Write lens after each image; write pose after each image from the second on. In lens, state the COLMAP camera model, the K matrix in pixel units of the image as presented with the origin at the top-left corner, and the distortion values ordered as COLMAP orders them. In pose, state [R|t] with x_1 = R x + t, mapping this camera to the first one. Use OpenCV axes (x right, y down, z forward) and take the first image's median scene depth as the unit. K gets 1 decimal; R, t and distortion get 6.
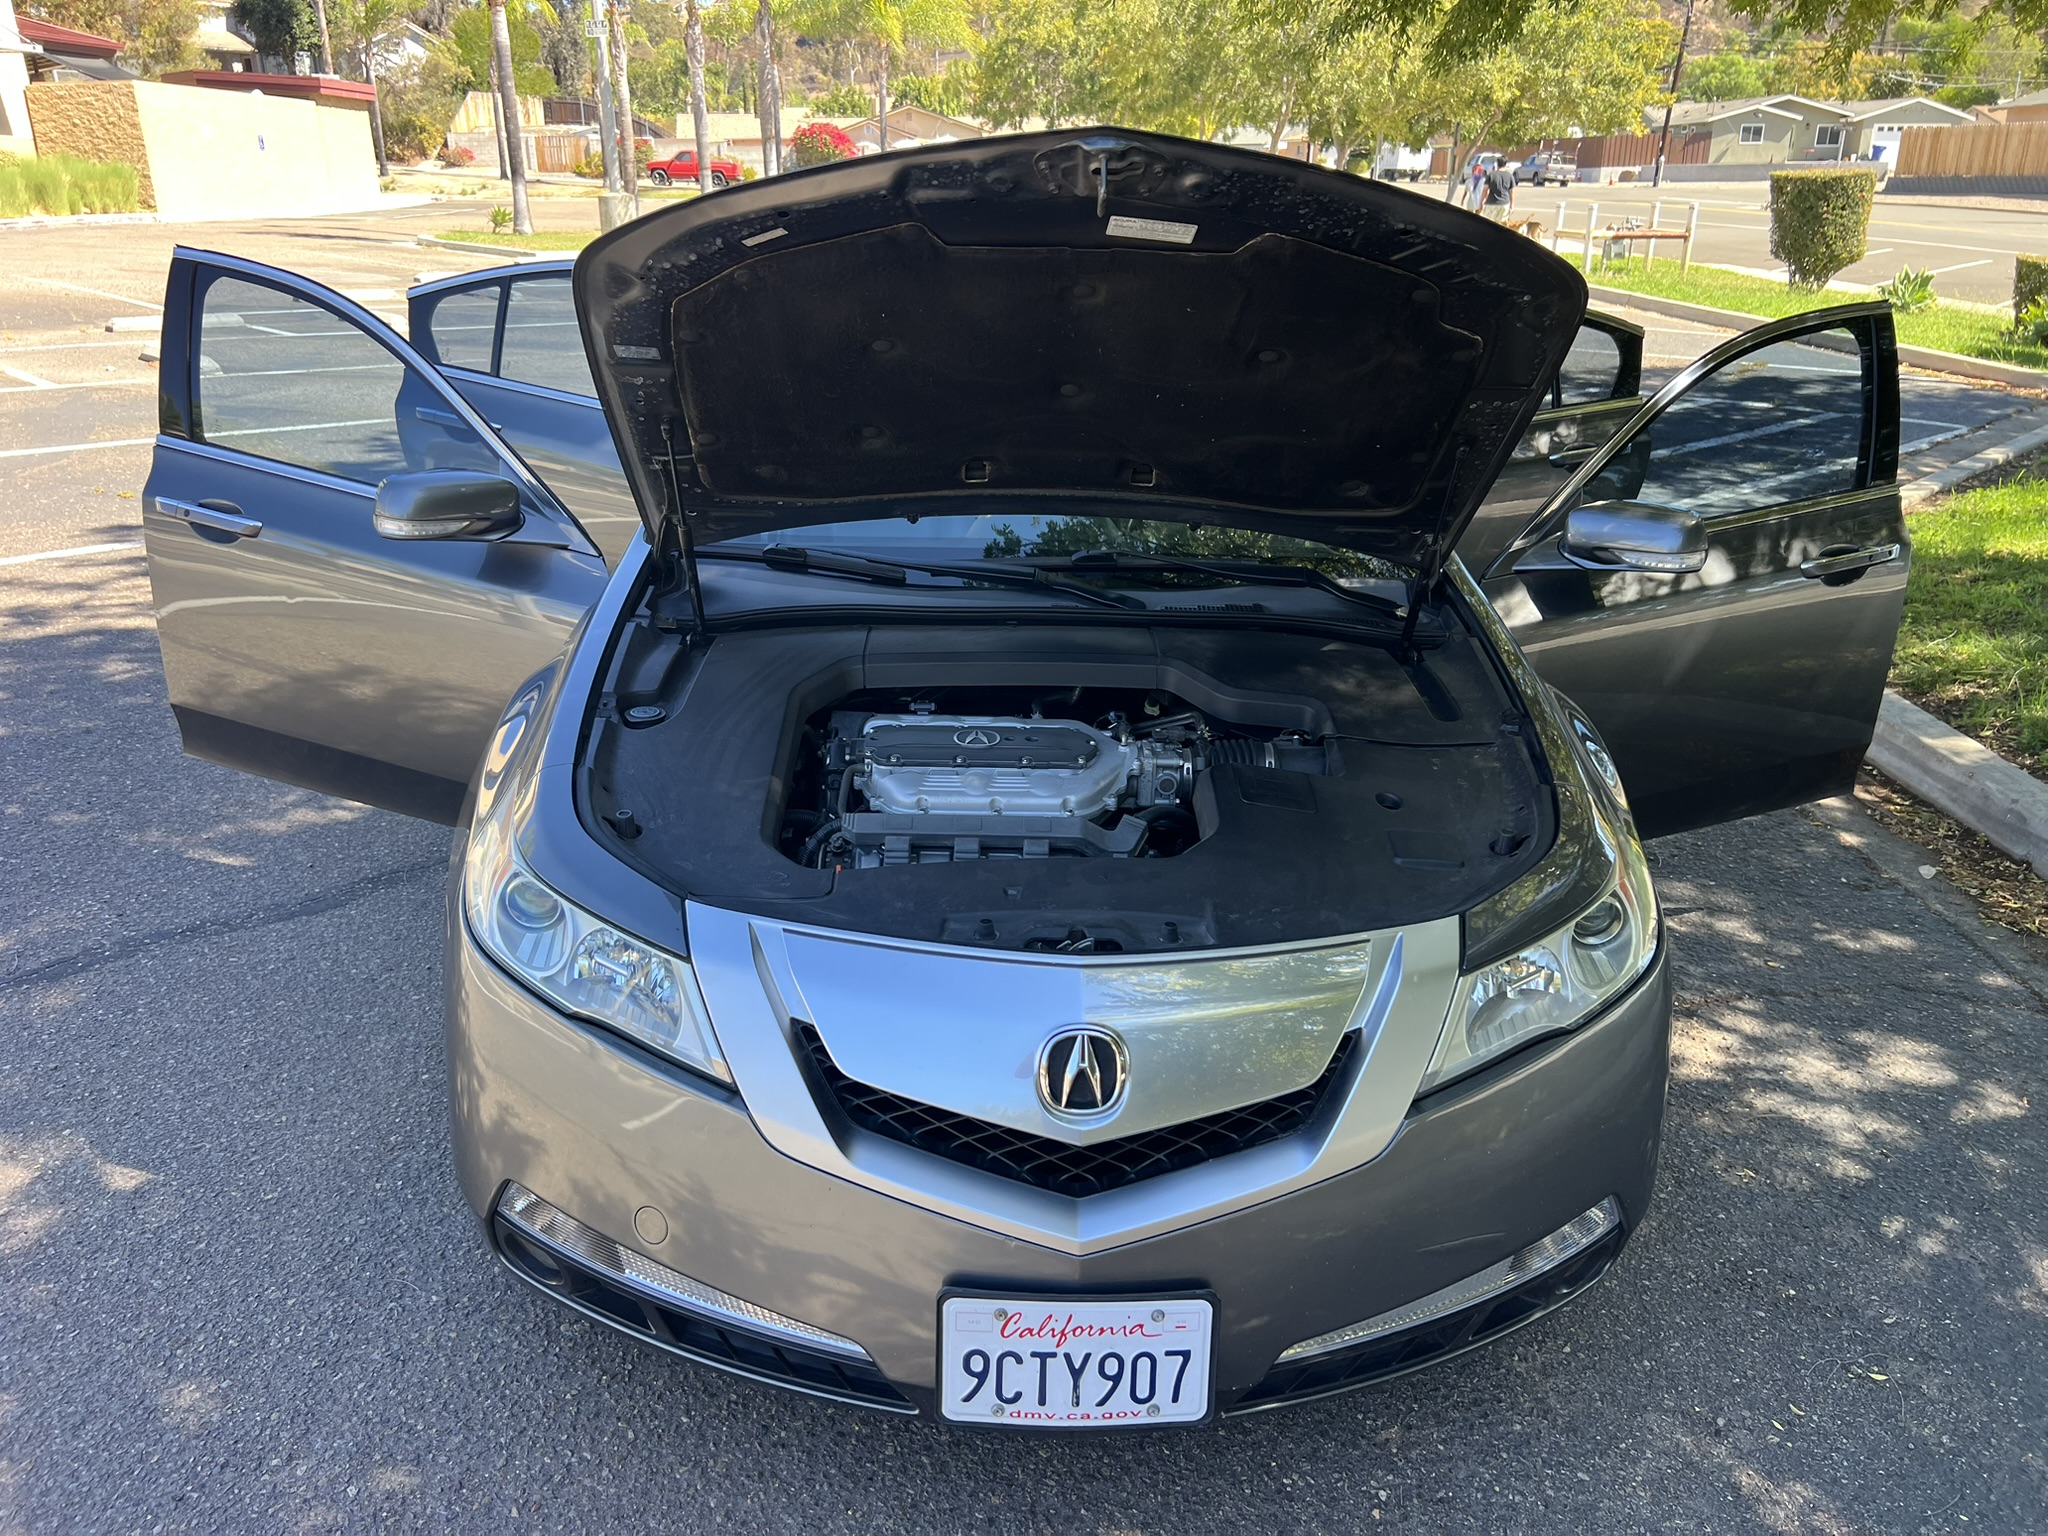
lens RADIAL K [[1540.2, 0, 1030.8], [0, 1540.2, 785.1], [0, 0, 1]] dist [0.059945, -0.066278]
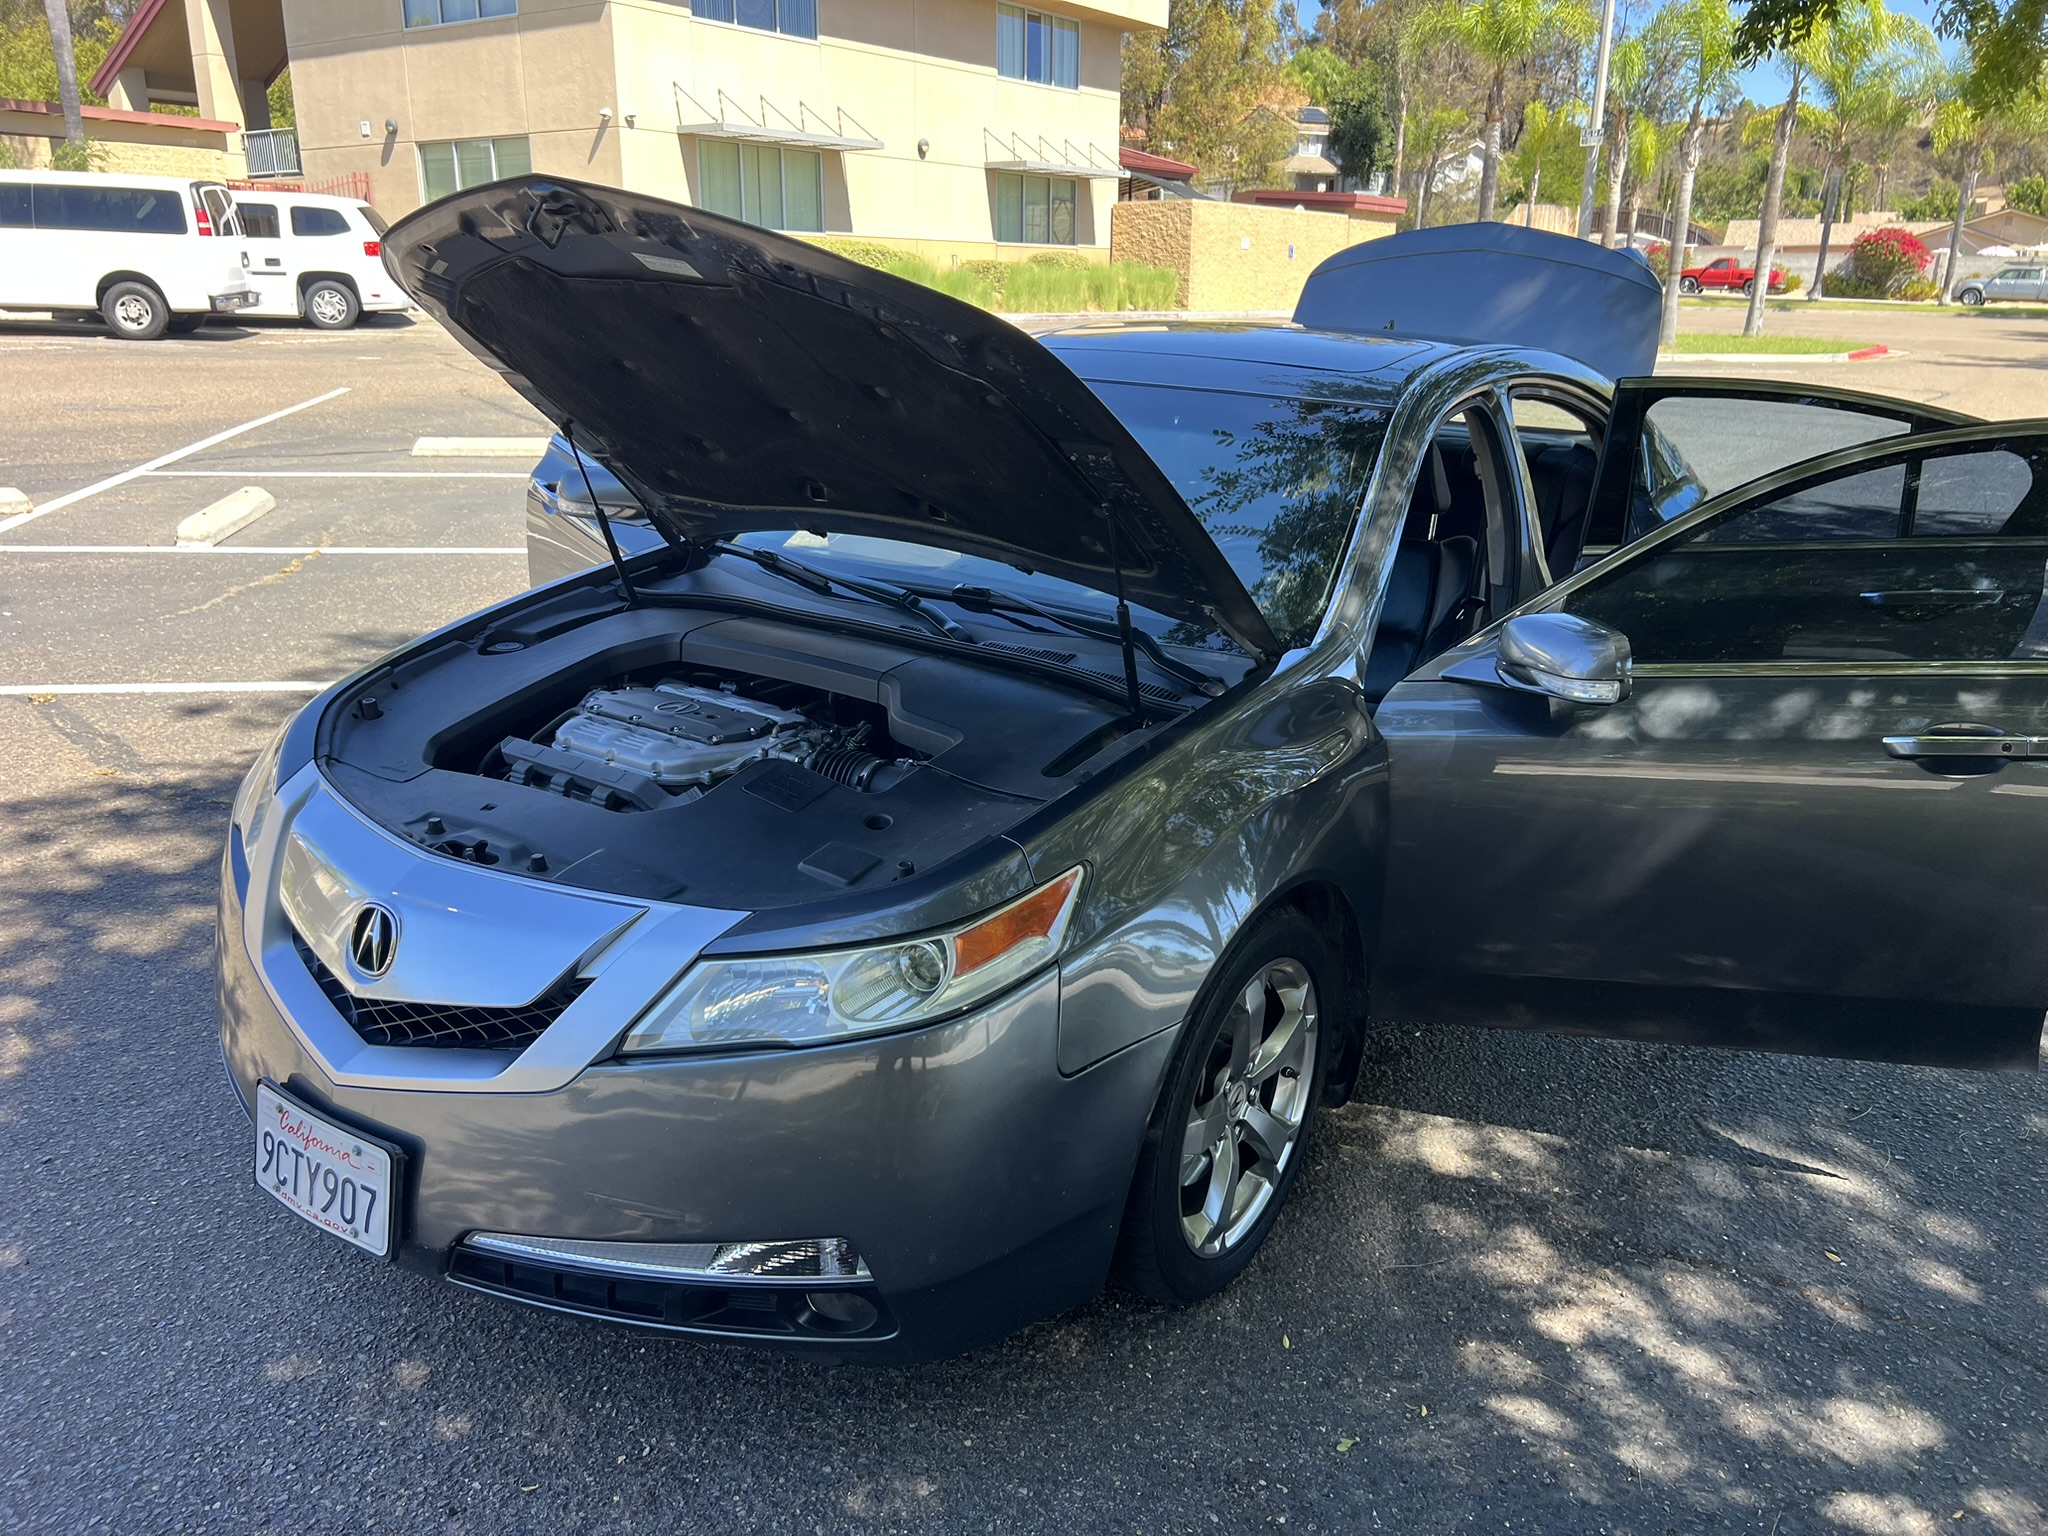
lens RADIAL K [[1554.2, 0, 1009.4], [0, 1554.2, 763.9], [0, 0, 1]] dist [0.037230, -0.030137]
pose [[0.808510, 0.185575, -0.558456, 0.318006], [-0.227127, 0.973851, -0.005215, -0.015653], [0.542885, 0.131057, 0.829518, 0.068489]]
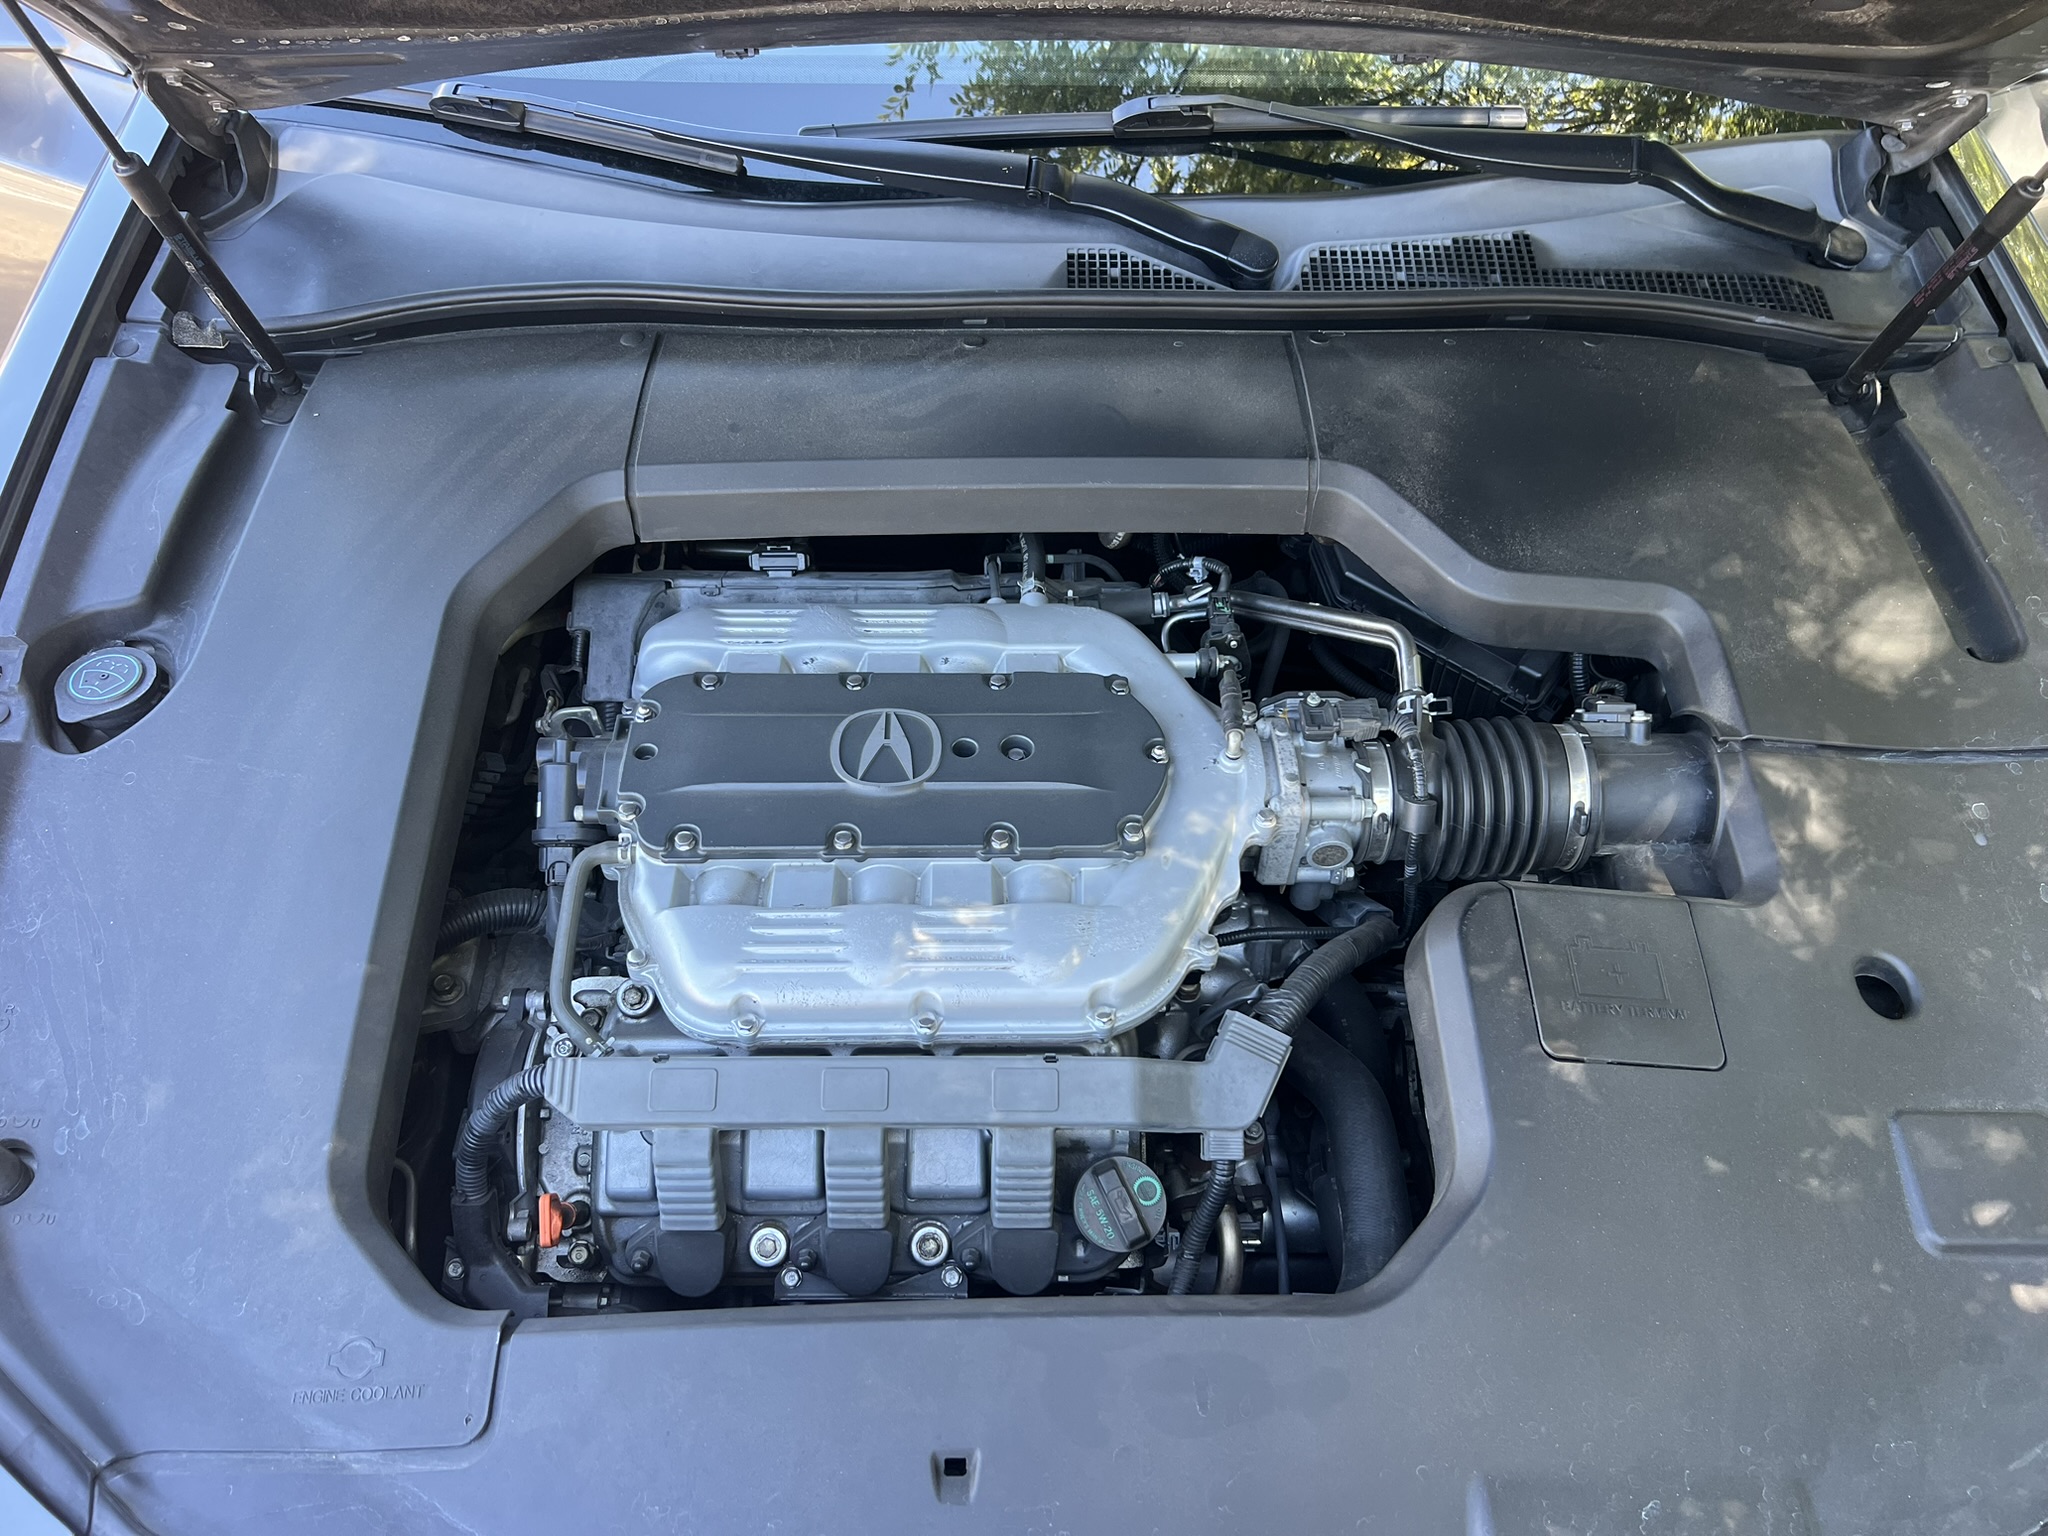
lens RADIAL K [[1540.2, 0, 1030.8], [0, 1540.2, 785.1], [0, 0, 1]] dist [0.059945, -0.066278]
pose [[0.999740, -0.013391, -0.018462, 0.004712], [0.020035, 0.902471, 0.430284, -0.076223], [0.010900, -0.430542, 0.902505, 0.231694]]
